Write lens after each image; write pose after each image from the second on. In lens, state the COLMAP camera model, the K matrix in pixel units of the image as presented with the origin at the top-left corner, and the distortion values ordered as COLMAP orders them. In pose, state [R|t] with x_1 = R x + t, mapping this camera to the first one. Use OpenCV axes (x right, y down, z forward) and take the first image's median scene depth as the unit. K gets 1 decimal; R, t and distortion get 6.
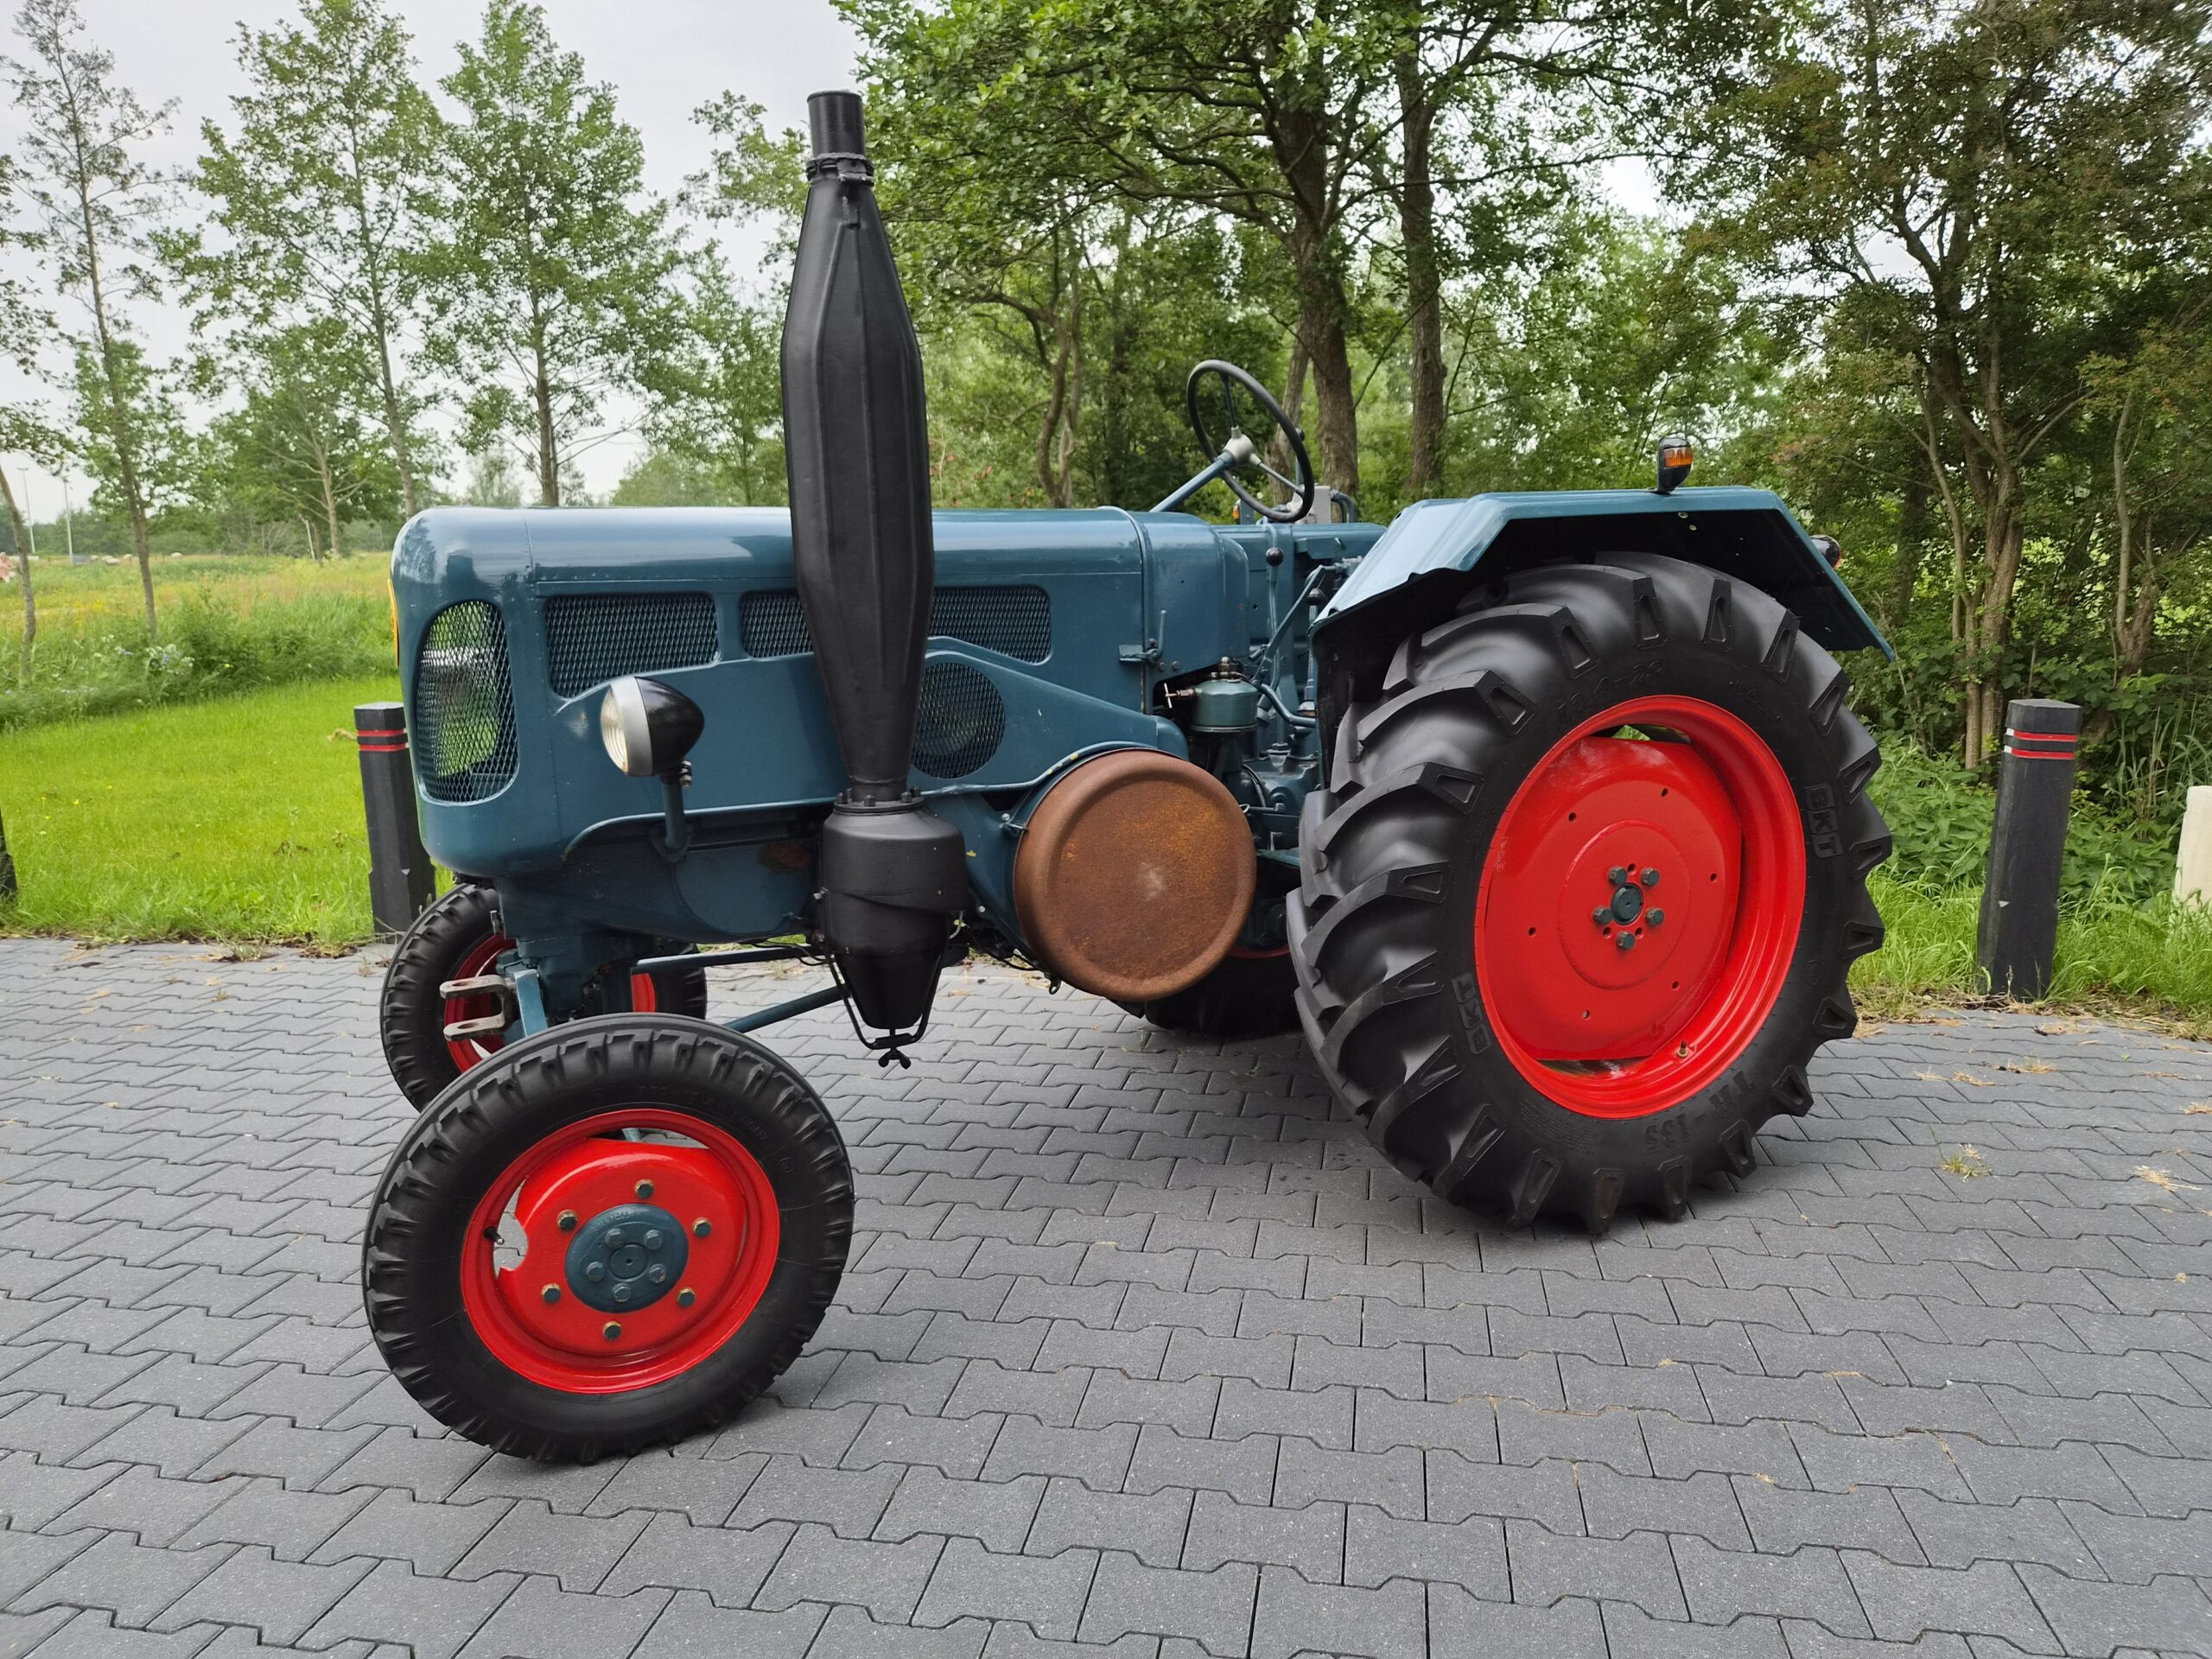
lens RADIAL K [[1489.2, 0, 1111.0], [0, 1489.2, 821.5], [0, 0, 1]] dist [0.072075, -0.060137]
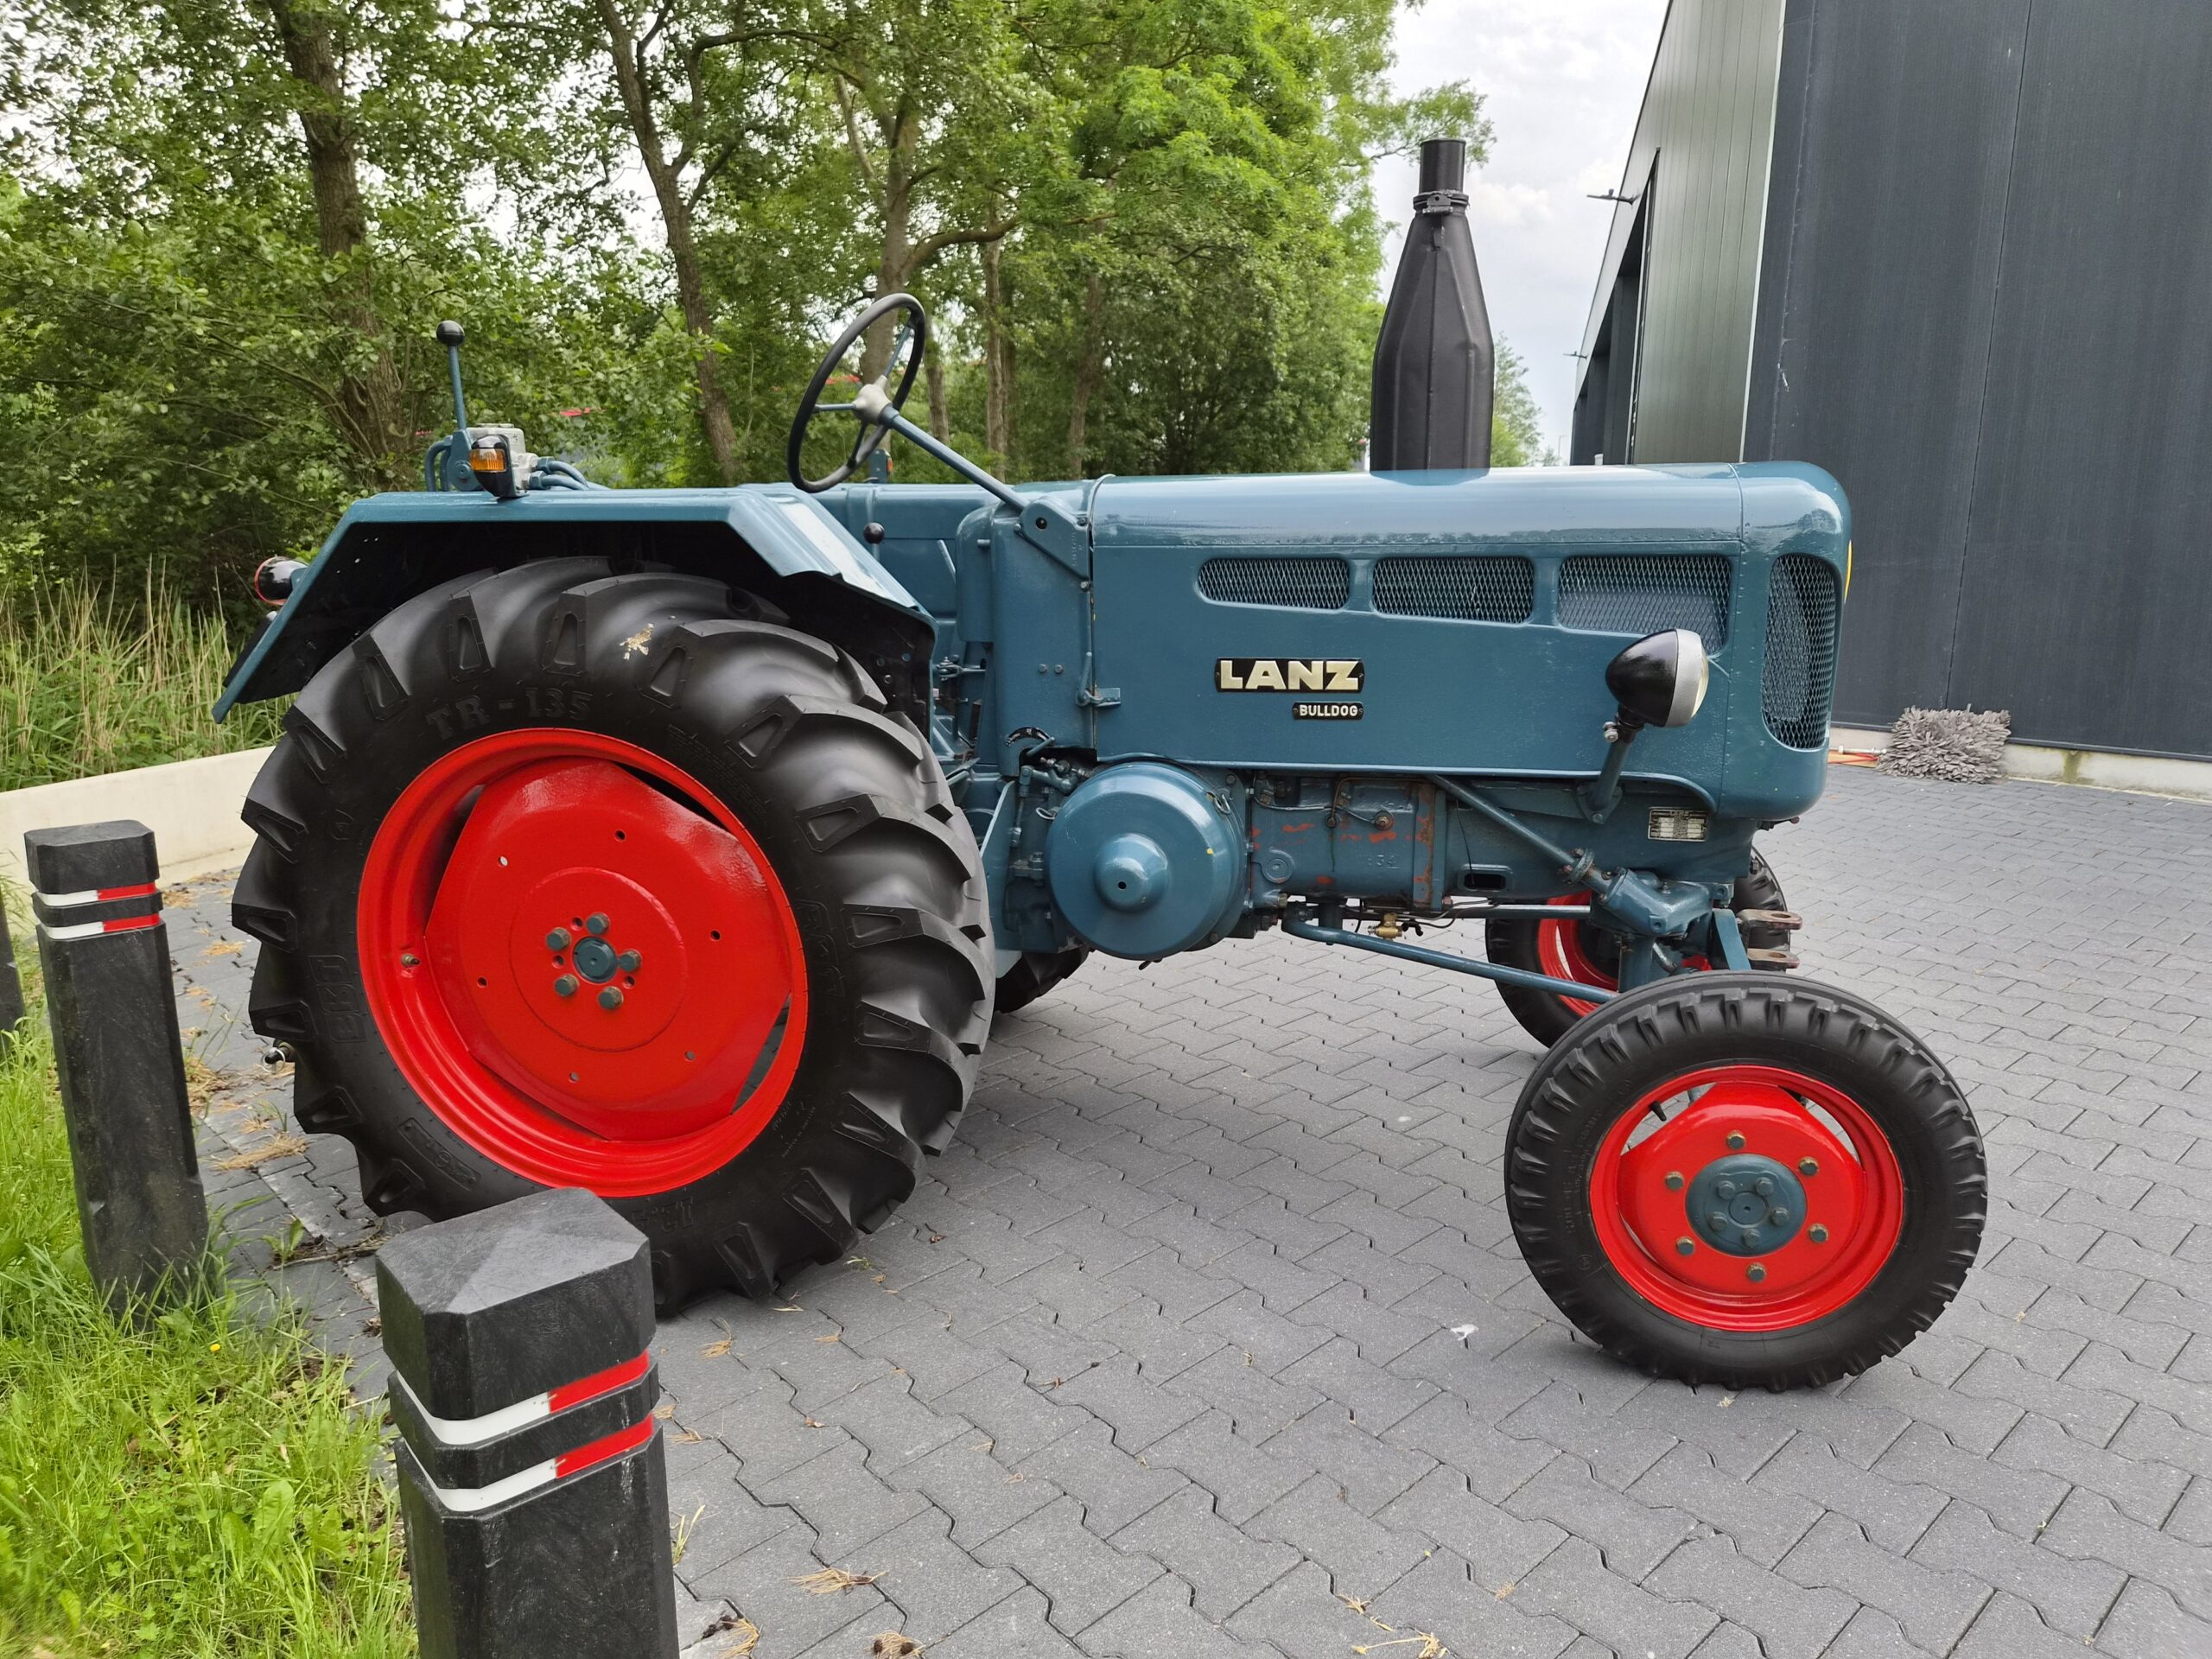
lens RADIAL K [[1489.2, 0, 1111.0], [0, 1489.2, 821.5], [0, 0, 1]] dist [0.072075, -0.060137]
pose [[-0.801649, -0.092765, 0.590553, -0.566420], [0.132897, 0.935510, 0.327353, -0.308489], [-0.582835, 0.340905, -0.737622, 1.728762]]
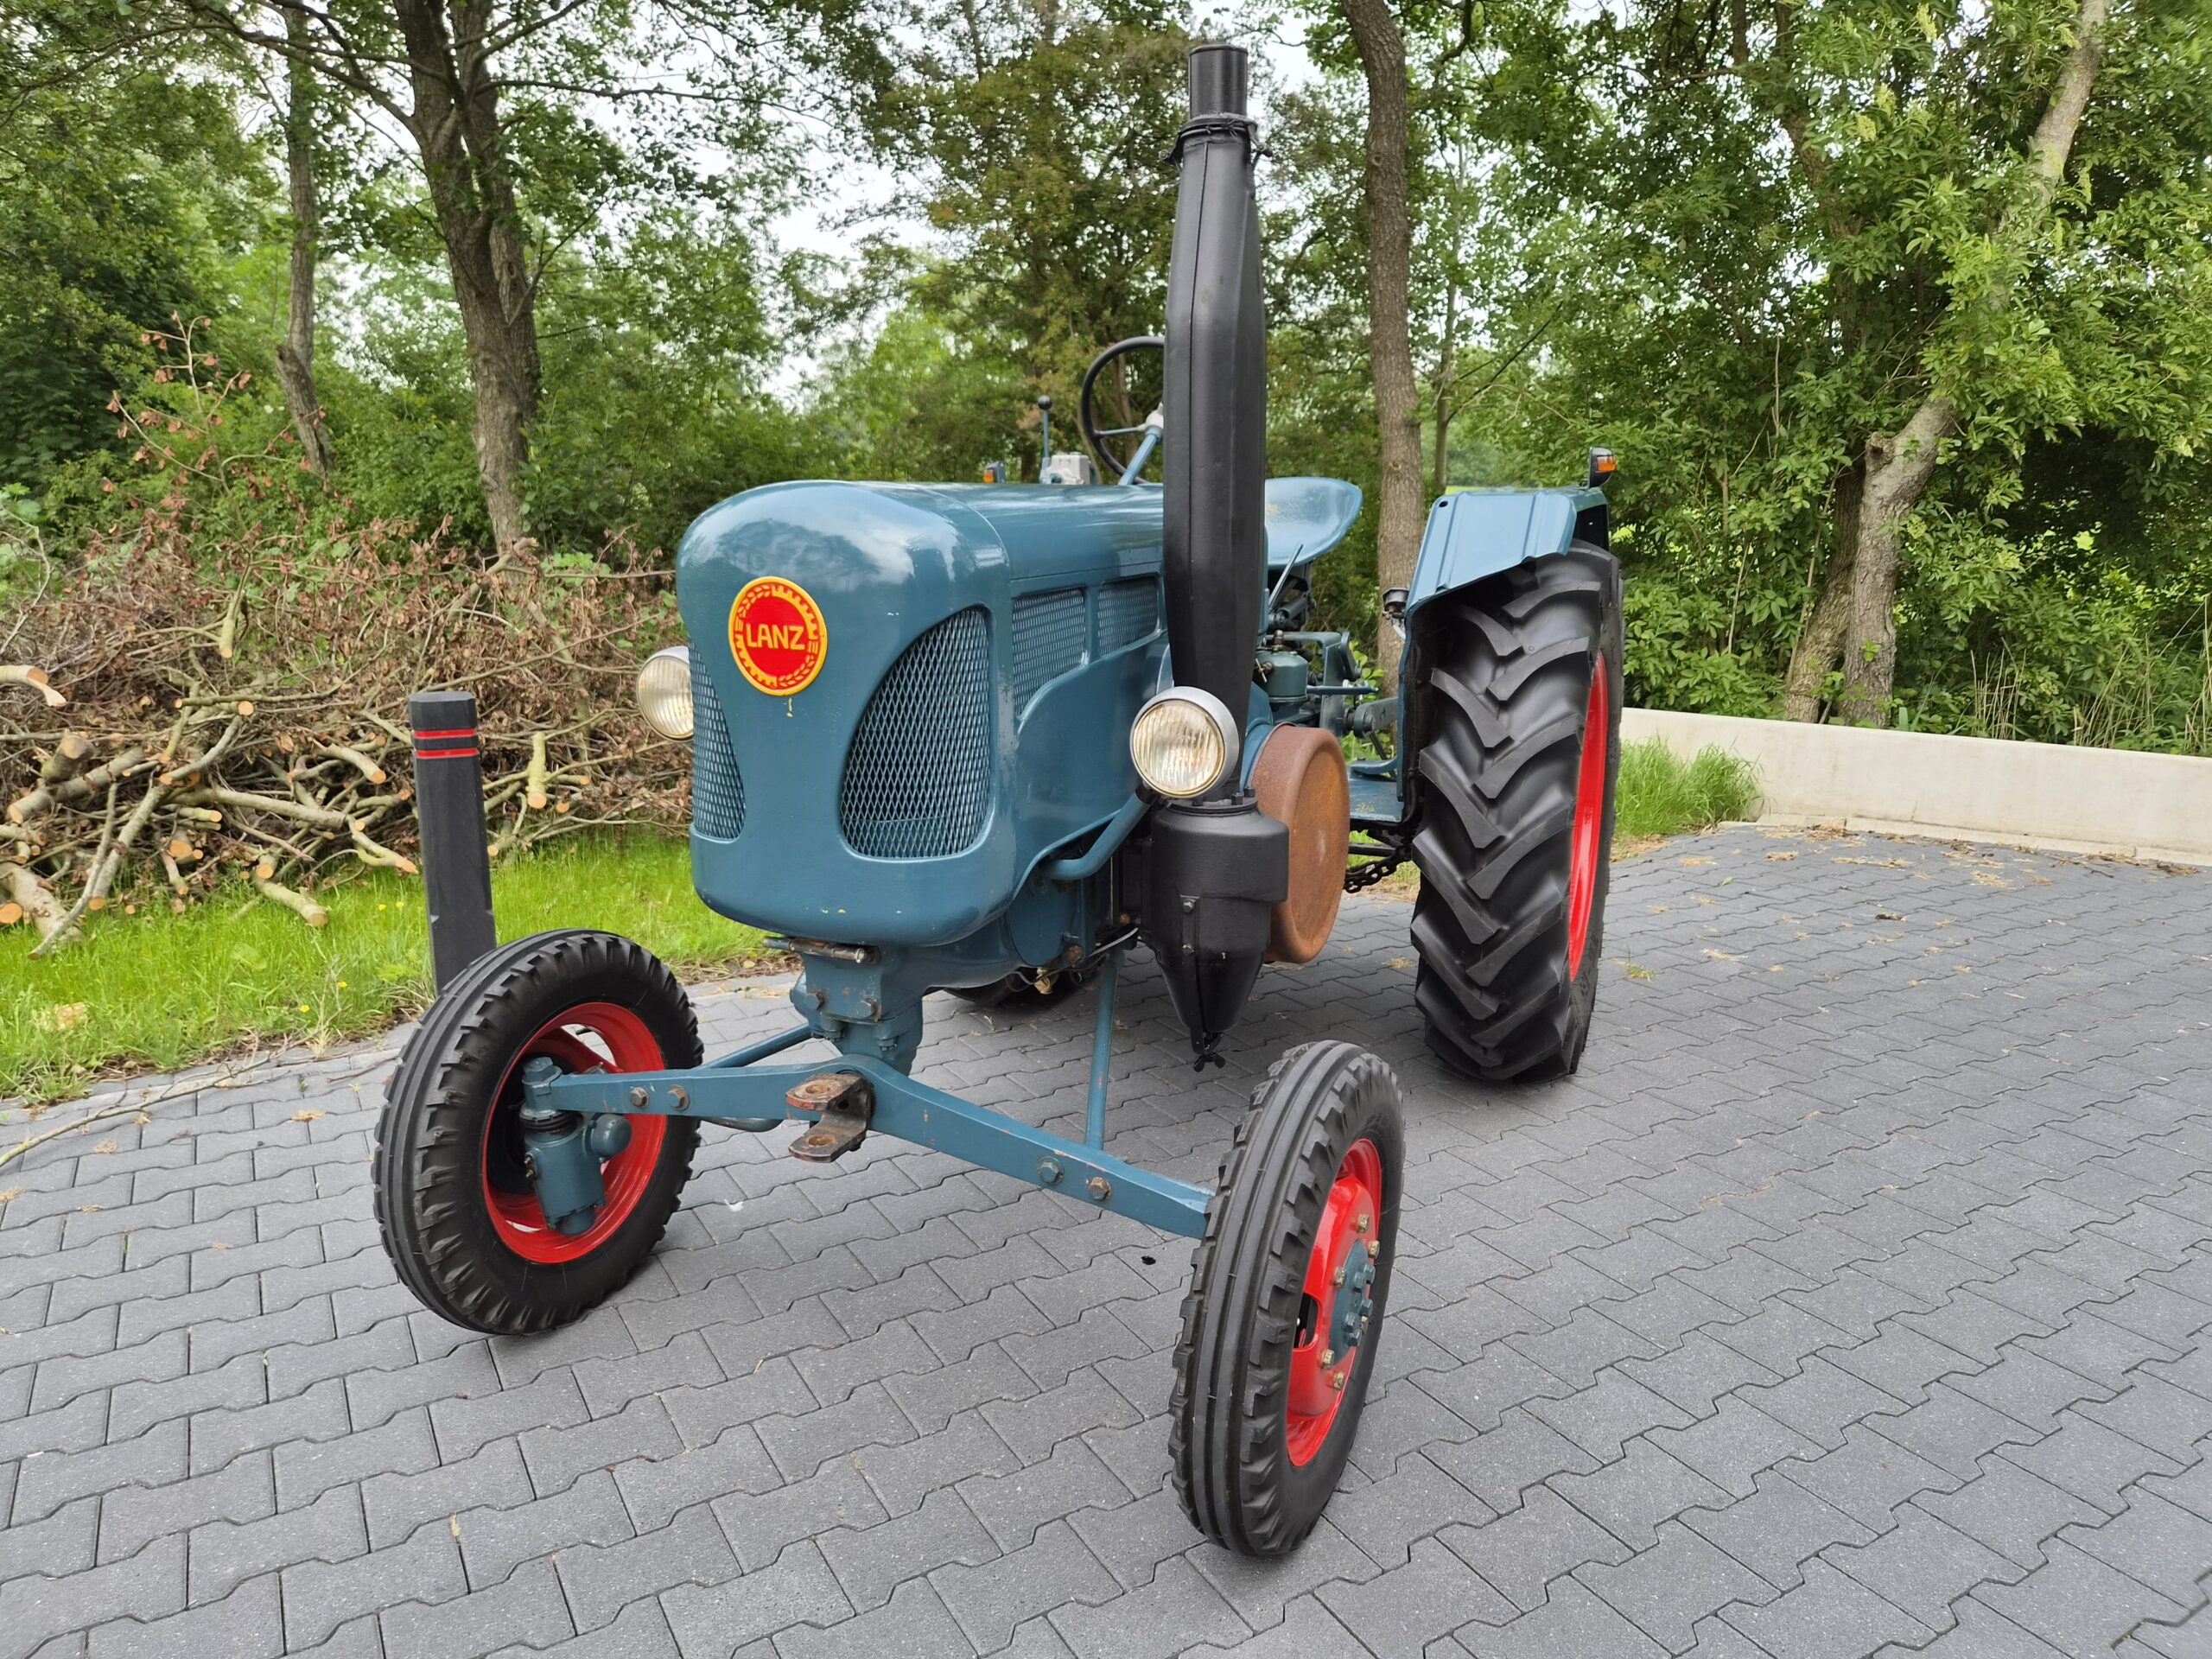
lens RADIAL K [[1489.2, 0, 1111.0], [0, 1489.2, 821.5], [0, 0, 1]] dist [0.072075, -0.060137]
pose [[0.743977, -0.120804, 0.657194, -0.690233], [0.090673, 0.992676, 0.079825, -0.067477], [-0.662025, 0.000202, 0.749482, 0.267250]]
